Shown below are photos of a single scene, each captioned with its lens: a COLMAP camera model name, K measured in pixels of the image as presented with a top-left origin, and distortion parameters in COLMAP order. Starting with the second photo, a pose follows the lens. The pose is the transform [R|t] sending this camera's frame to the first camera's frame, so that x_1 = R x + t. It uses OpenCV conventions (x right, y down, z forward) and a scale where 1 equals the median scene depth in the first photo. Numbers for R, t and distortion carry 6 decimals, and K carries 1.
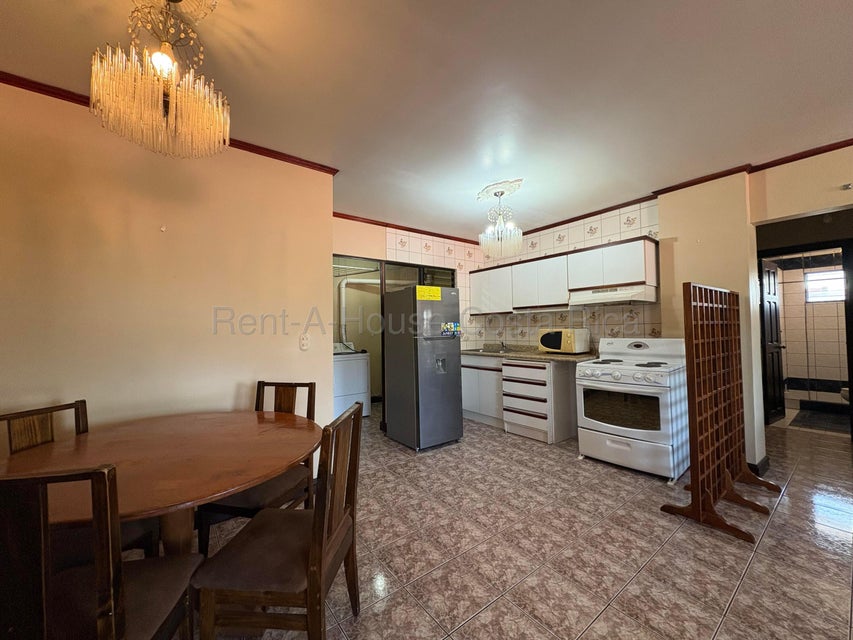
lens RADIAL K [[338.4, 0, 429.2], [0, 338.4, 320.1], [0, 0, 1]] dist [0.000524, 0.000340]
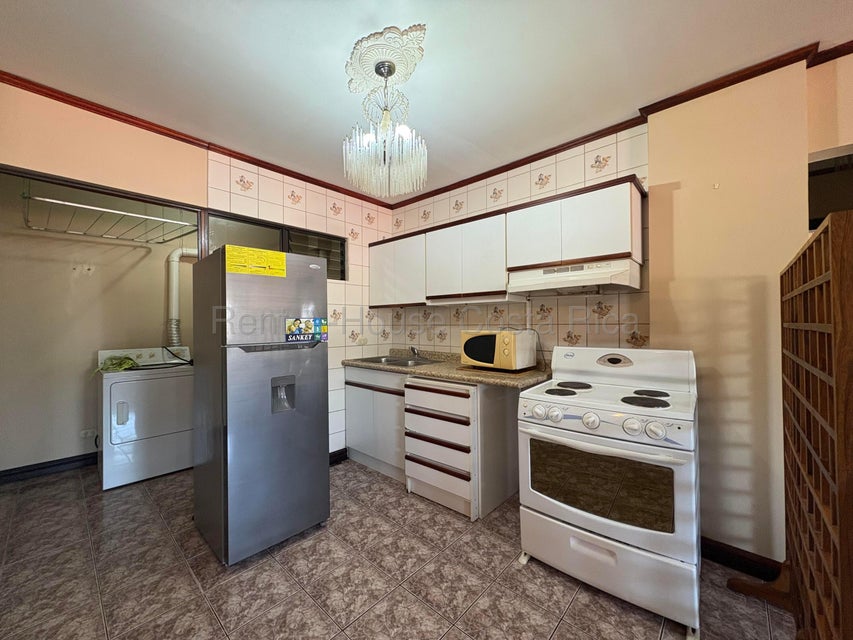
lens RADIAL K [[338.4, 0, 429.2], [0, 338.4, 319.8], [0, 0, 1]] dist [0.000524, 0.000340]
pose [[0.983838, 0.011296, 0.178705, 0.166506], [-0.013900, 0.999815, 0.013331, -0.000788], [-0.178521, -0.015599, 0.983812, 0.427649]]
